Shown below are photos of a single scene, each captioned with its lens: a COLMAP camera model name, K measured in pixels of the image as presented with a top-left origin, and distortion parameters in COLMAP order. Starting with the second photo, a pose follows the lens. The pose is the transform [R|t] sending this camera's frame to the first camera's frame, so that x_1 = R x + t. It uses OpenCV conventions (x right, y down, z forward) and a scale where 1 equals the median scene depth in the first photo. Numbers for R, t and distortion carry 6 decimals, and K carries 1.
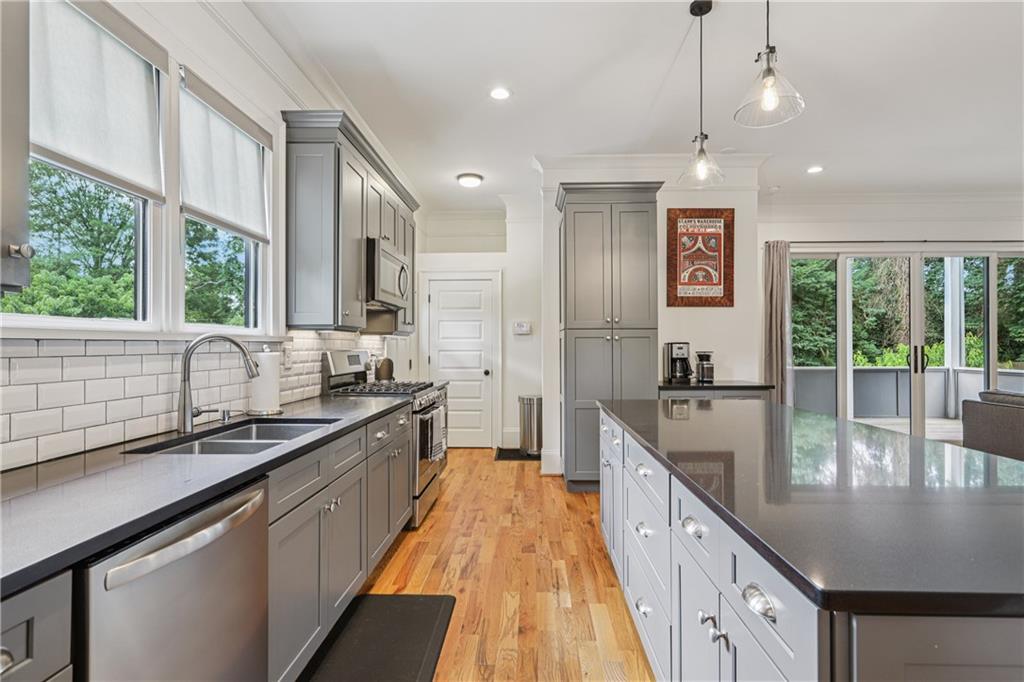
lens RADIAL K [[495.6, 0, 514.0], [0, 495.6, 344.2], [0, 0, 1]] dist [0.001158, 0.001393]
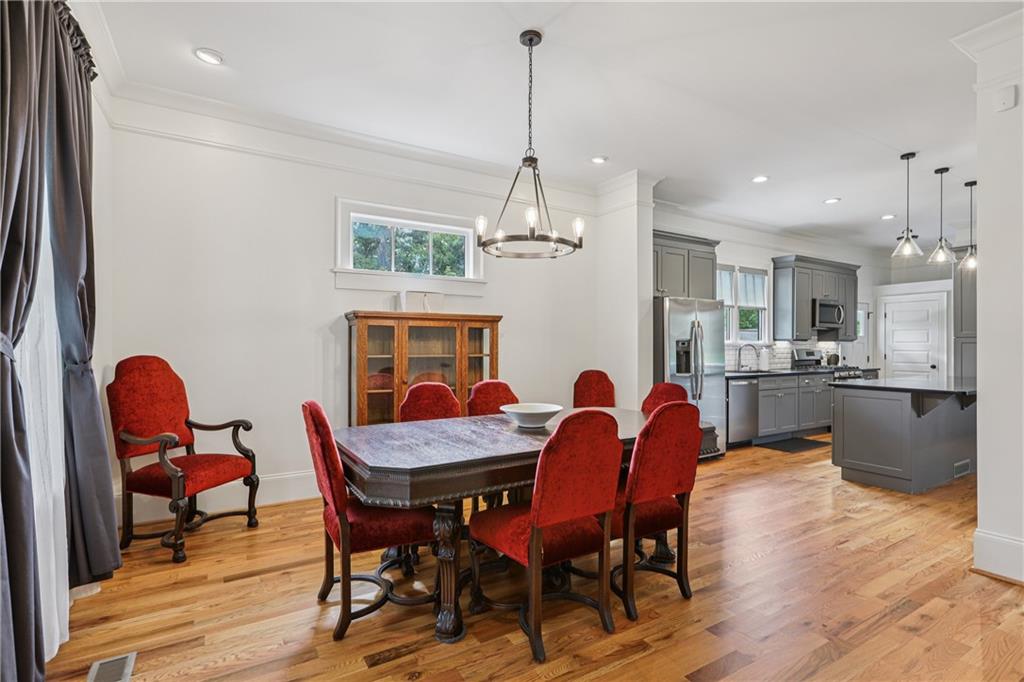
lens RADIAL K [[484.2, 0, 513.1], [0, 484.2, 348.5], [0, 0, 1]] dist [-0.000597, 0.000484]
pose [[0.540905, 0.006776, -0.841057, 0.601071], [0.000842, 0.999963, 0.008598, -0.007712], [0.841083, -0.005359, 0.540879, -0.976609]]
